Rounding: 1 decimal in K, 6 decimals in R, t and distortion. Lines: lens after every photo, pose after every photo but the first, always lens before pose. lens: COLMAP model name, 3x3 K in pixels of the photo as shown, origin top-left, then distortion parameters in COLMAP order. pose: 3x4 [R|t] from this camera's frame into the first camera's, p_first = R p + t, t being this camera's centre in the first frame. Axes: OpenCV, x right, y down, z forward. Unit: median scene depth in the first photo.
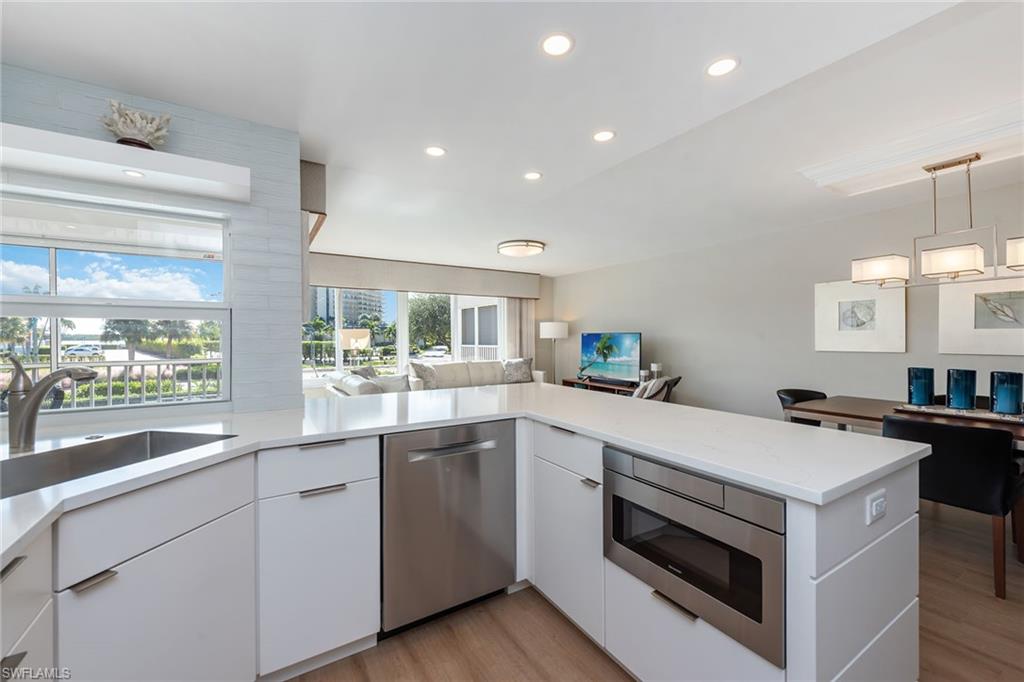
lens RADIAL K [[412.3, 0, 517.4], [0, 412.3, 339.8], [0, 0, 1]] dist [0.011138, -0.000655]
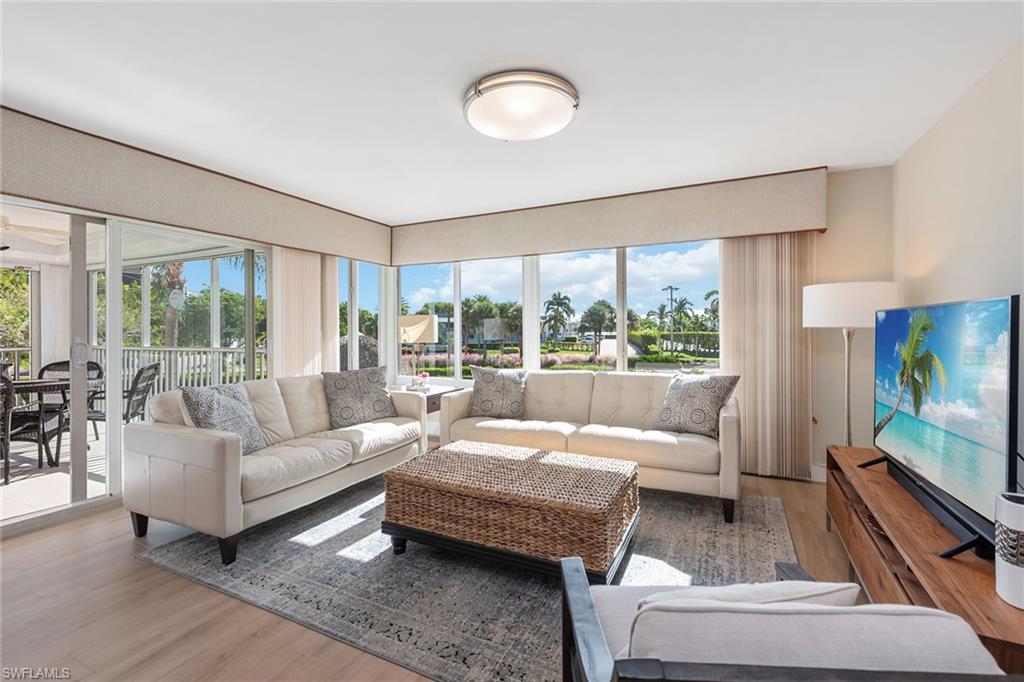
lens RADIAL K [[448.3, 0, 515.5], [0, 448.3, 327.4], [0, 0, 1]] dist [0.004120, 0.000320]
pose [[0.529817, -0.004852, -0.848098, 0.304269], [-0.003029, 0.999966, -0.007613, 0.000080], [0.848107, 0.006603, 0.529784, 0.595018]]
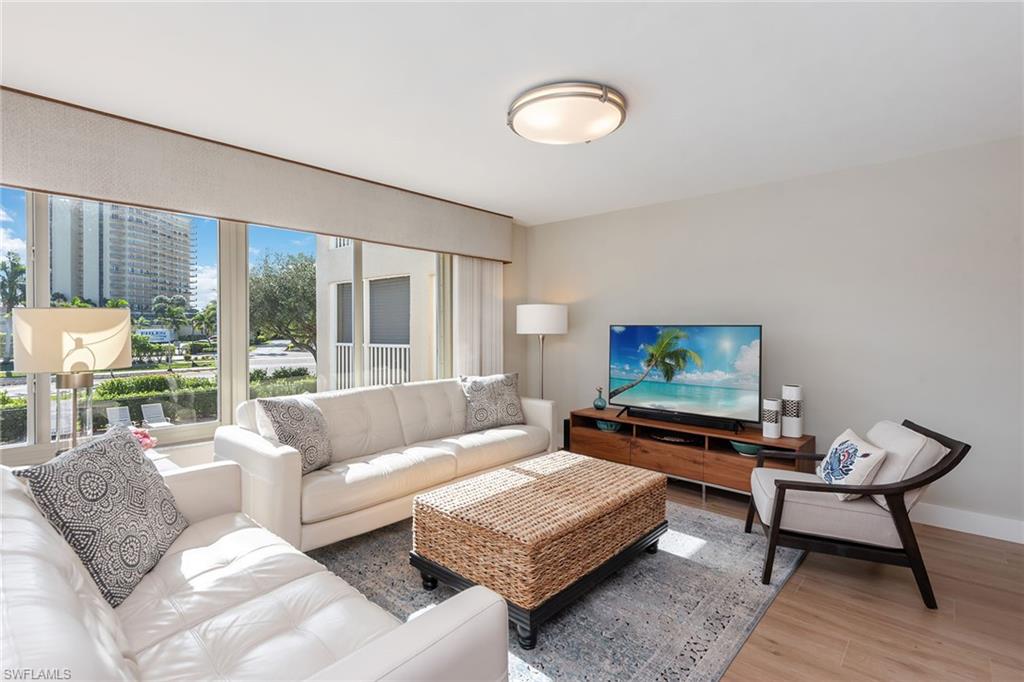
lens RADIAL K [[485.6, 0, 518.2], [0, 485.6, 330.6], [0, 0, 1]] dist [0.008684, -0.003262]
pose [[0.962084, 0.005493, 0.272699, -0.132160], [-0.004259, 0.999978, -0.005116, -0.006168], [-0.272721, 0.003761, 0.962086, 0.433284]]
